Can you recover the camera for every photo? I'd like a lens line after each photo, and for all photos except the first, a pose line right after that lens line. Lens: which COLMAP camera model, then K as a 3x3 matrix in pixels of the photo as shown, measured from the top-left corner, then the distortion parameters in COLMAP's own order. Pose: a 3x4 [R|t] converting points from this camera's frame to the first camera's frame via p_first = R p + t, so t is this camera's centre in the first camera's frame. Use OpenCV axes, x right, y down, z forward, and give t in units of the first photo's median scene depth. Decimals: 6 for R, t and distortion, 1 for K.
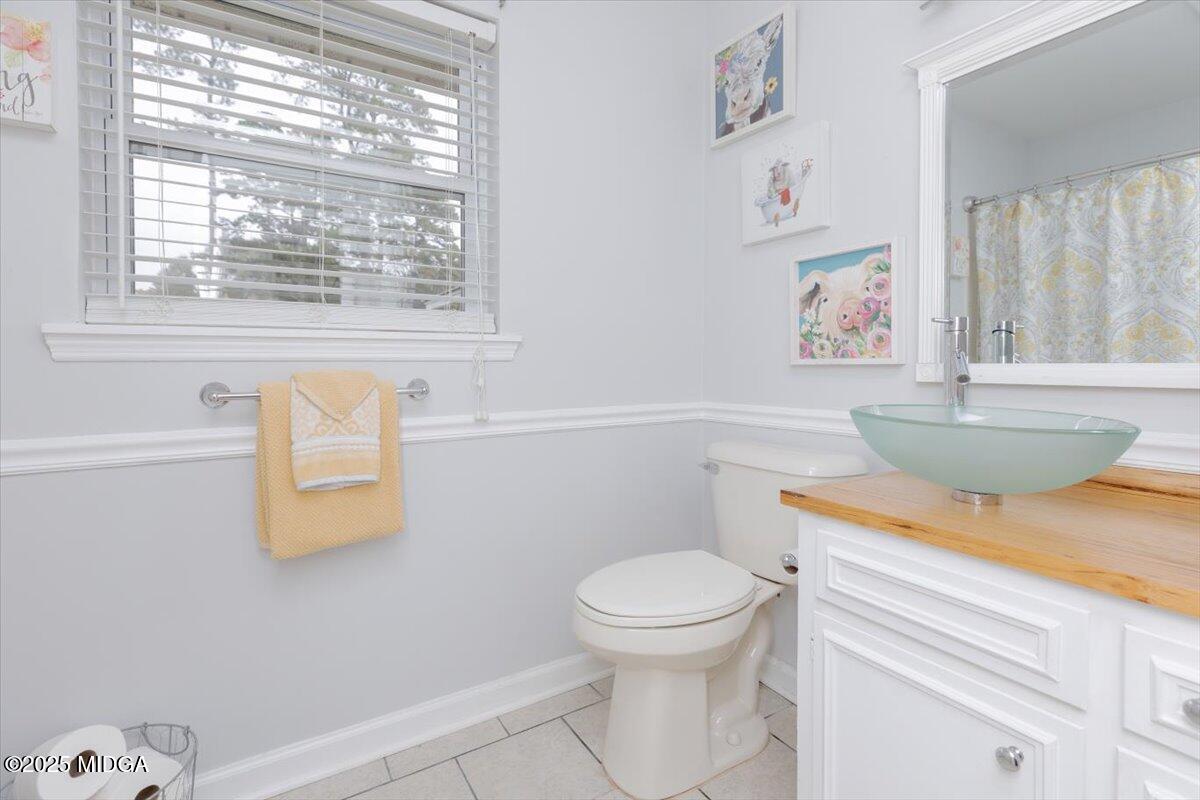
lens RADIAL K [[541.5, 0, 600.5], [0, 541.5, 363.8], [0, 0, 1]] dist [0.000951, 0.000195]
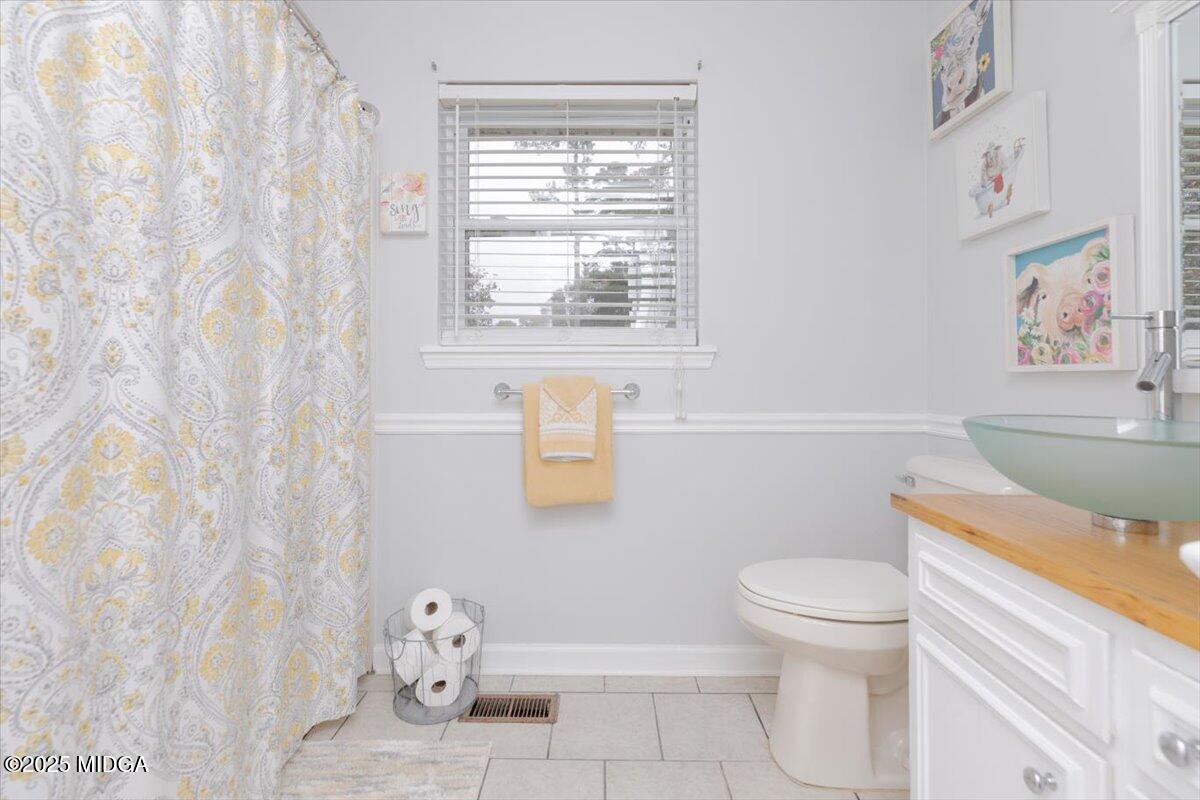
lens RADIAL K [[541.5, 0, 600.5], [0, 541.5, 363.8], [0, 0, 1]] dist [0.000951, 0.000195]
pose [[0.841012, -0.007260, -0.540968, 0.283456], [-0.005390, 0.999748, -0.021797, 0.010995], [0.540989, 0.021248, 0.840761, -0.100162]]
